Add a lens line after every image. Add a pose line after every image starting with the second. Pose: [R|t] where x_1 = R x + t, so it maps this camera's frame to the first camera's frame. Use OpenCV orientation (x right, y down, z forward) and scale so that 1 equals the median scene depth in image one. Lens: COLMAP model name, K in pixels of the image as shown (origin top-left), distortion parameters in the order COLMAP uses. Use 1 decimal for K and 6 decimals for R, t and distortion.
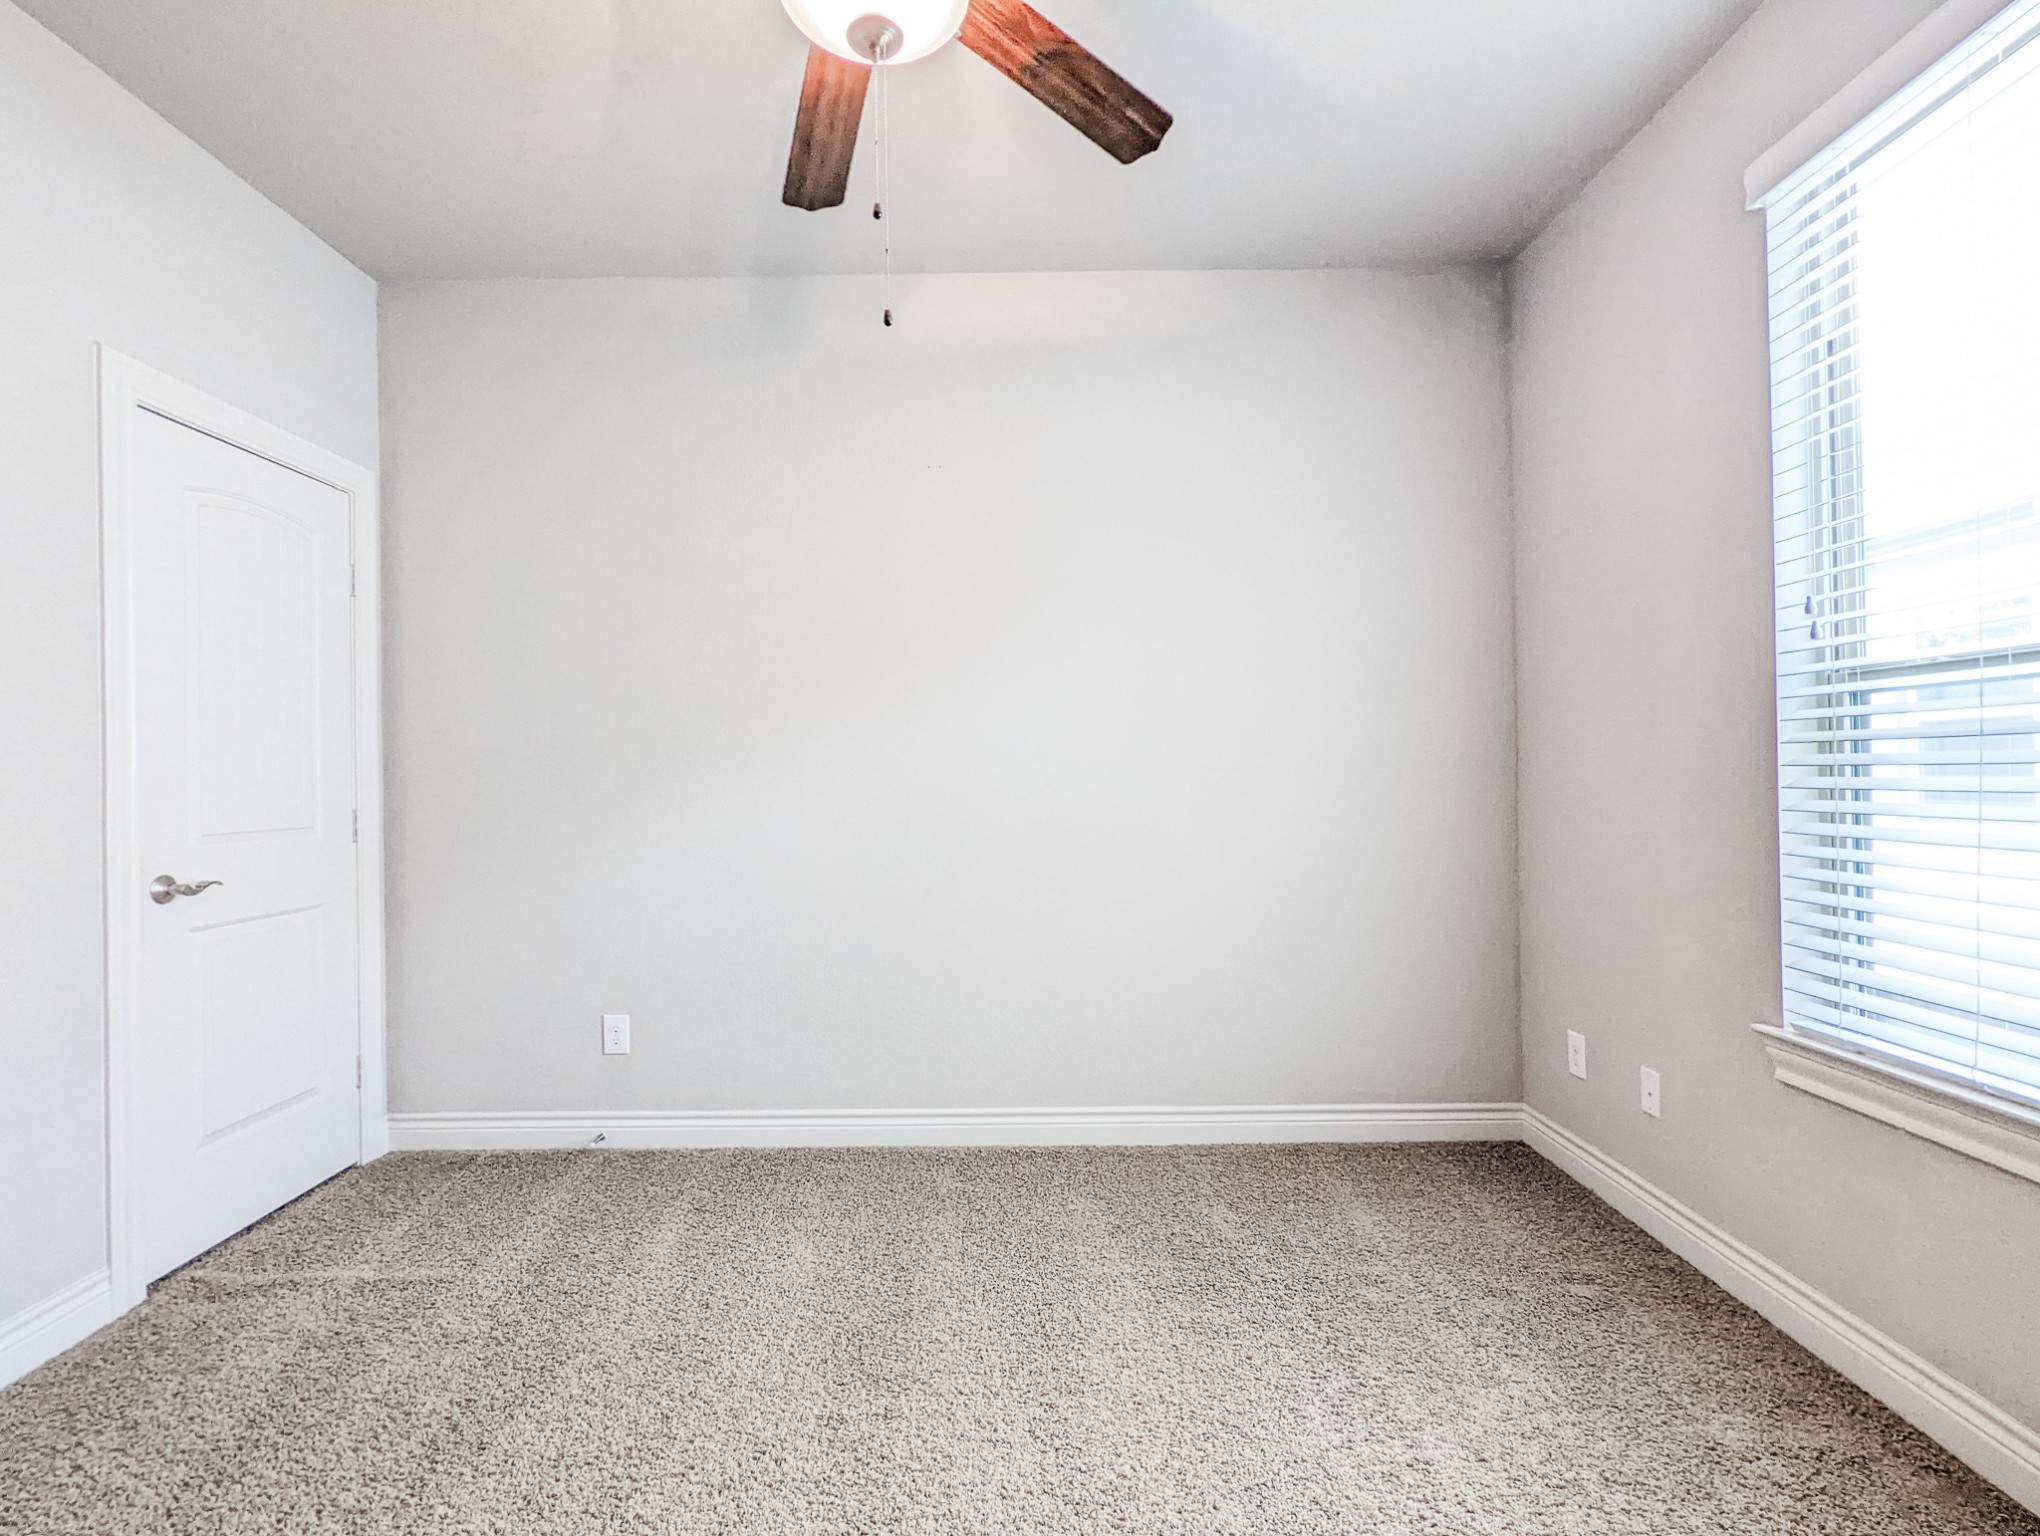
lens RADIAL K [[978.5, 0, 1020.0], [0, 978.5, 768.0], [0, 0, 1]] dist [-0.000932, 0.000400]
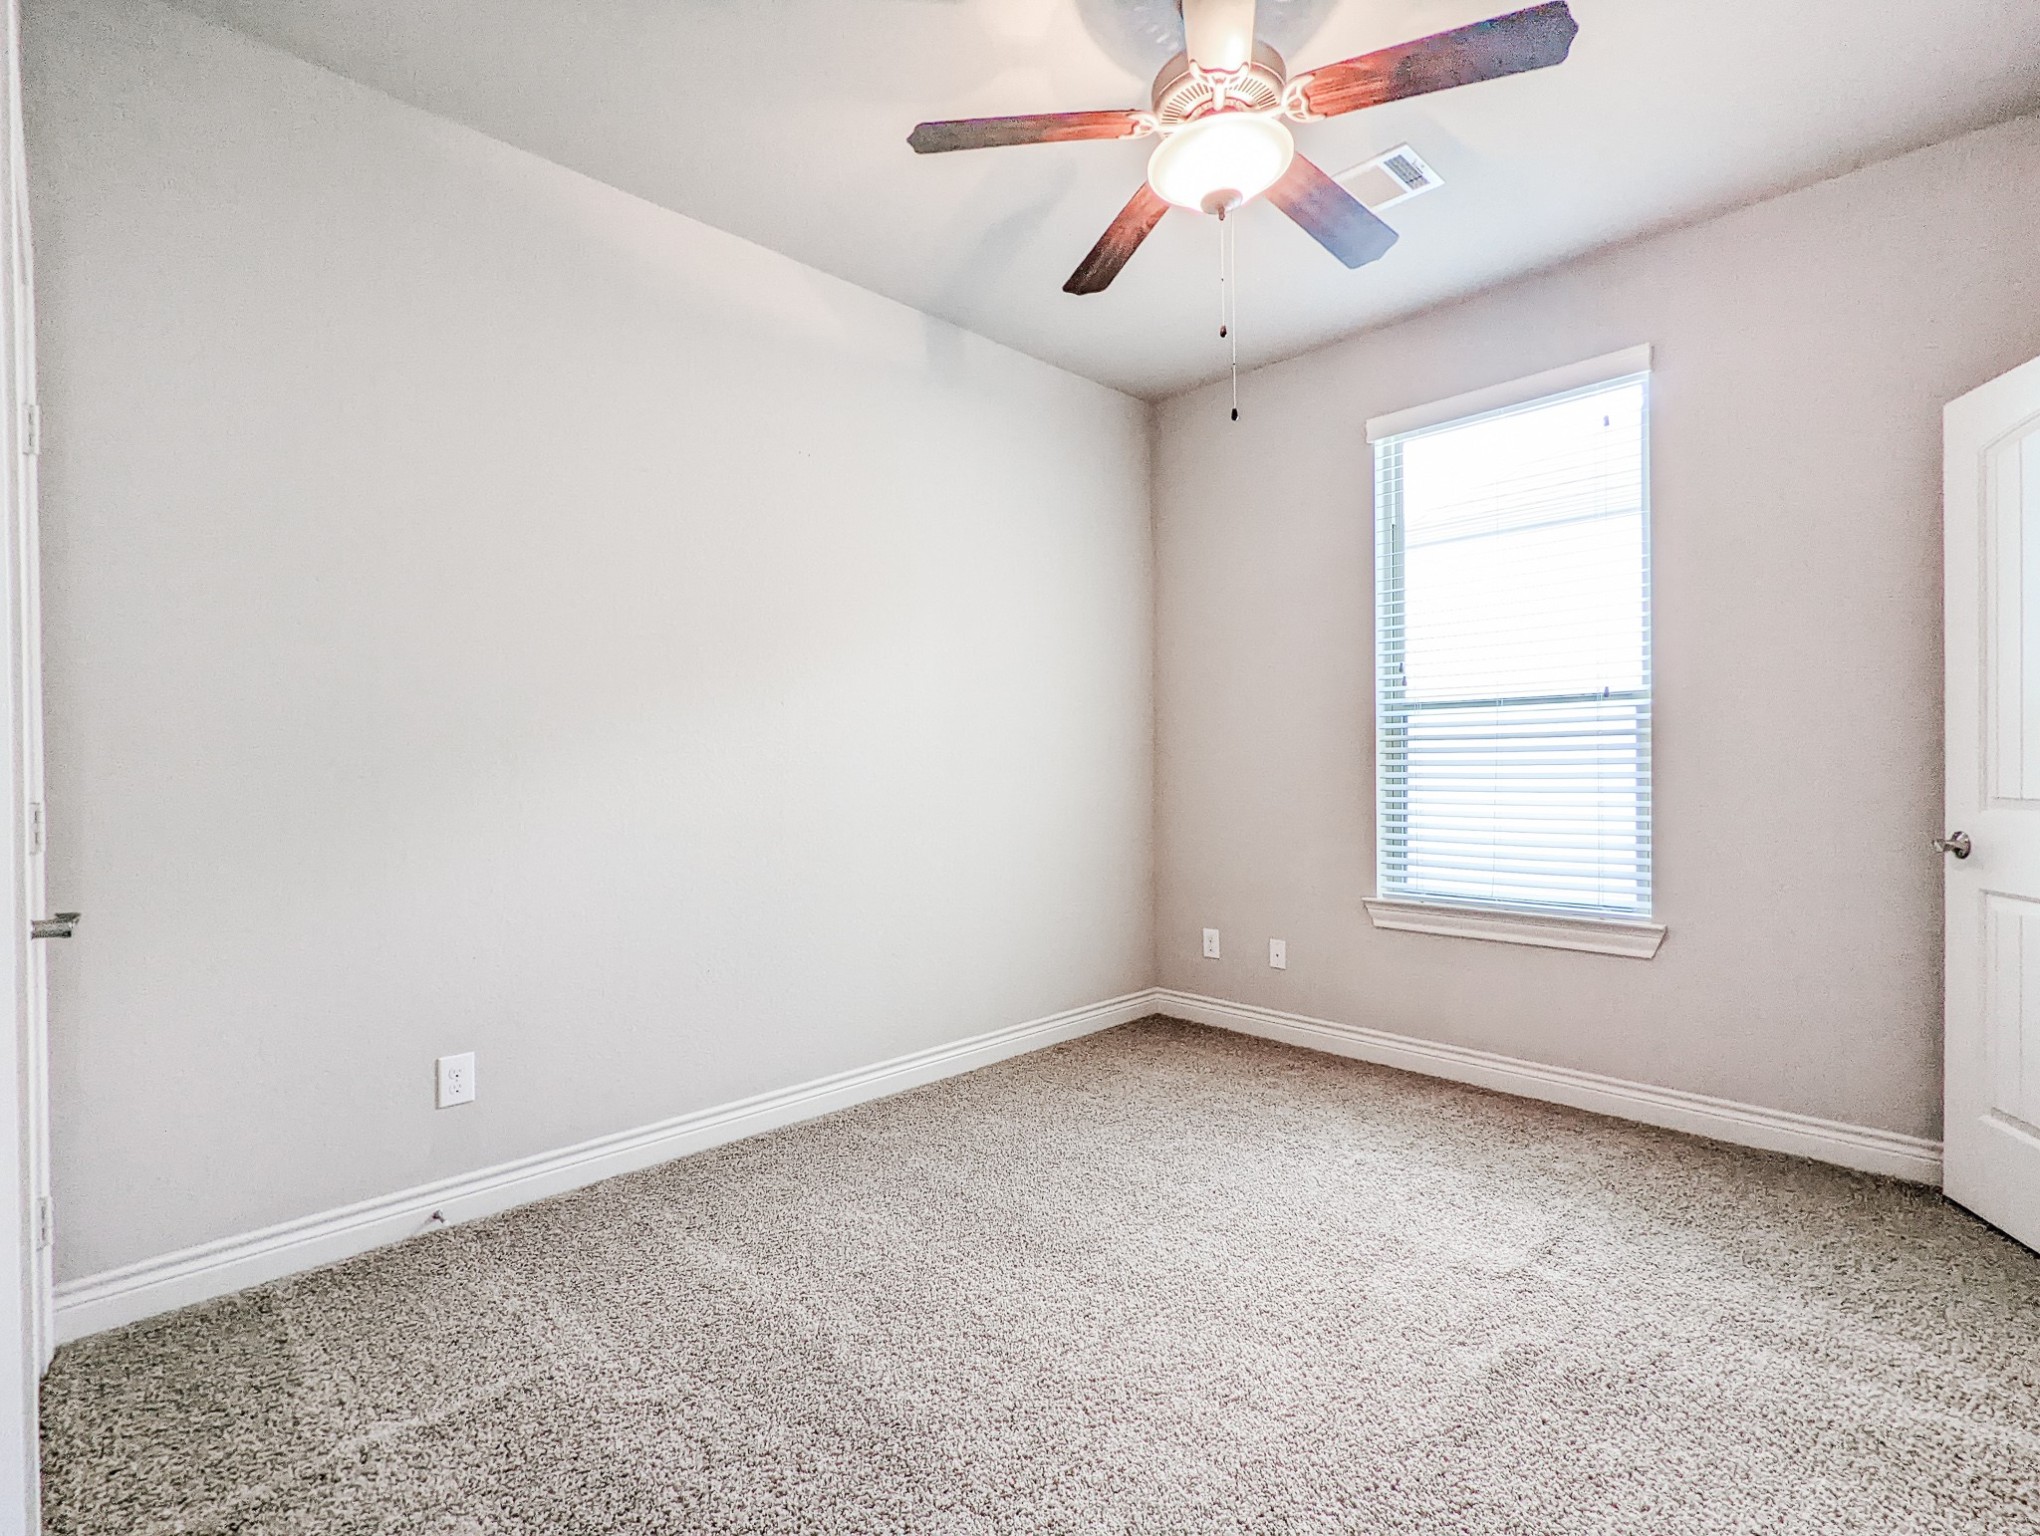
lens RADIAL K [[978.5, 0, 1020.0], [0, 978.5, 768.0], [0, 0, 1]] dist [-0.000932, 0.000400]
pose [[0.706699, 0.002549, 0.707509, -0.688218], [-0.006833, 0.999971, 0.003222, 0.015797], [-0.707481, -0.007112, 0.706697, 0.128396]]
